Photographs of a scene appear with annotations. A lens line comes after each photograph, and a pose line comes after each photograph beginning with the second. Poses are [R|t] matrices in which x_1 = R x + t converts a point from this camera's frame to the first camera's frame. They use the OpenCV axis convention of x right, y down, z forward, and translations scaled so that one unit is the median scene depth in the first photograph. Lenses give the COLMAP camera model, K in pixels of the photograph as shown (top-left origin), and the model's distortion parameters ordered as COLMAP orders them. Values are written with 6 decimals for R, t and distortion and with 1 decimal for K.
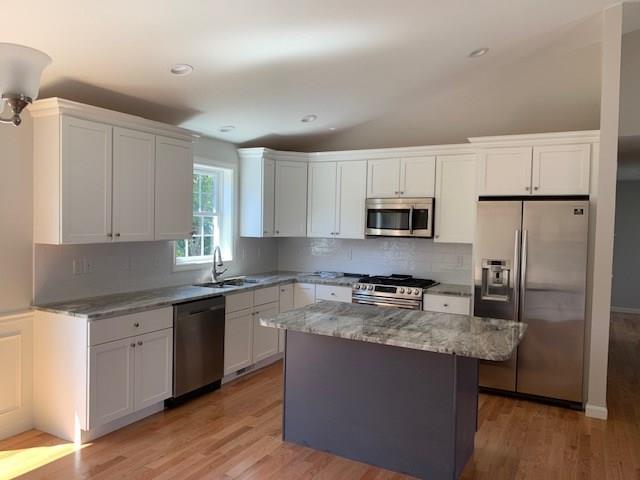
lens RADIAL K [[498.0, 0, 320.0], [0, 498.0, 240.0], [0, 0, 1]] dist [0.007959, -0.008094]
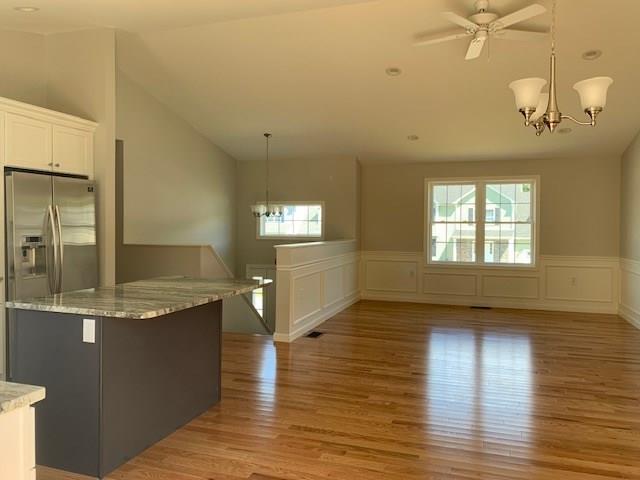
lens RADIAL K [[498.0, 0, 320.0], [0, 498.0, 240.0], [0, 0, 1]] dist [0.007959, -0.008094]
pose [[-0.166078, -0.055771, 0.984534, -0.729943], [0.036309, 0.997377, 0.062623, 0.007254], [-0.985444, 0.046148, -0.163618, 0.672092]]
